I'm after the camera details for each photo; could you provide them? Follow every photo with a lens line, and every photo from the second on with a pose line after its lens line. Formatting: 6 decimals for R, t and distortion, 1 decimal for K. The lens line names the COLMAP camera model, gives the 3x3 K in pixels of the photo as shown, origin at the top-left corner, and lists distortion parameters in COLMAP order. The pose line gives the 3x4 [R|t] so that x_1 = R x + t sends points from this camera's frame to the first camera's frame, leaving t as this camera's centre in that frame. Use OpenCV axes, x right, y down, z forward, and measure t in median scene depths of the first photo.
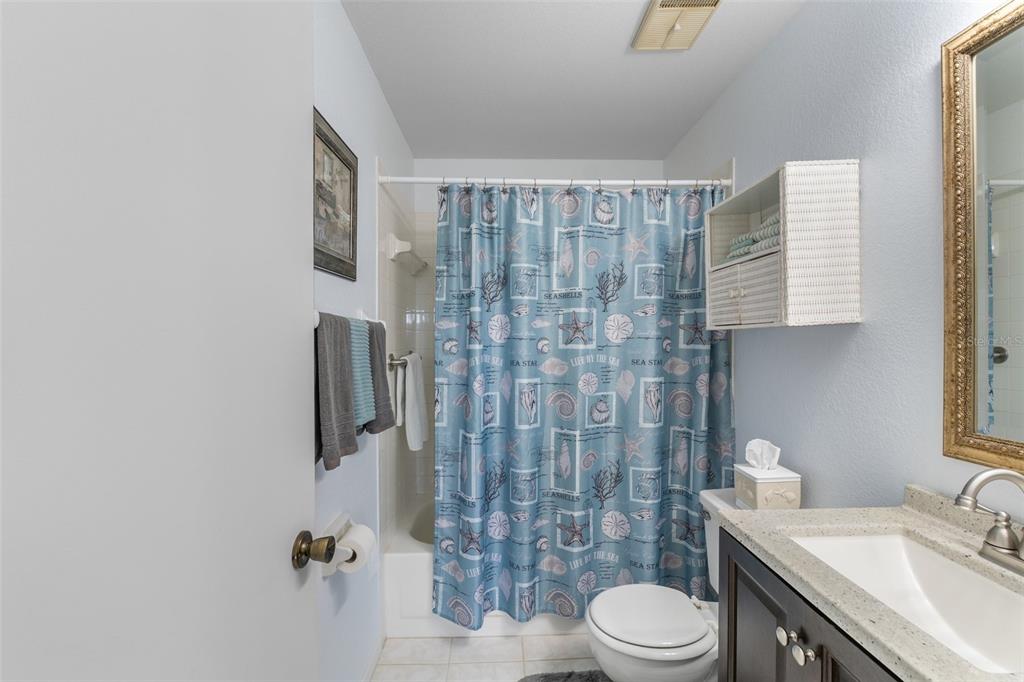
lens RADIAL K [[442.3, 0, 513.5], [0, 442.3, 345.5], [0, 0, 1]] dist [-0.011264, 0.000204]
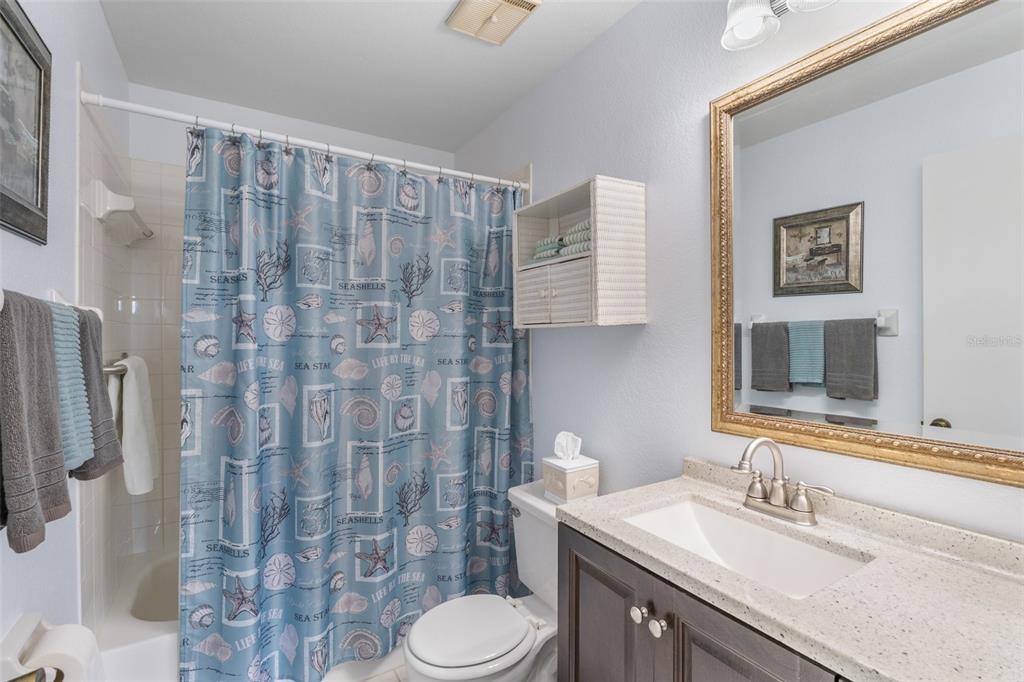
lens RADIAL K [[467.6, 0, 514.0], [0, 467.6, 341.6], [0, 0, 1]] dist [-0.008016, 0.000242]
pose [[0.865811, -0.000498, 0.500371, -0.087993], [0.003760, 0.999978, -0.005512, 0.000792], [-0.500357, 0.006653, 0.865794, 0.066191]]
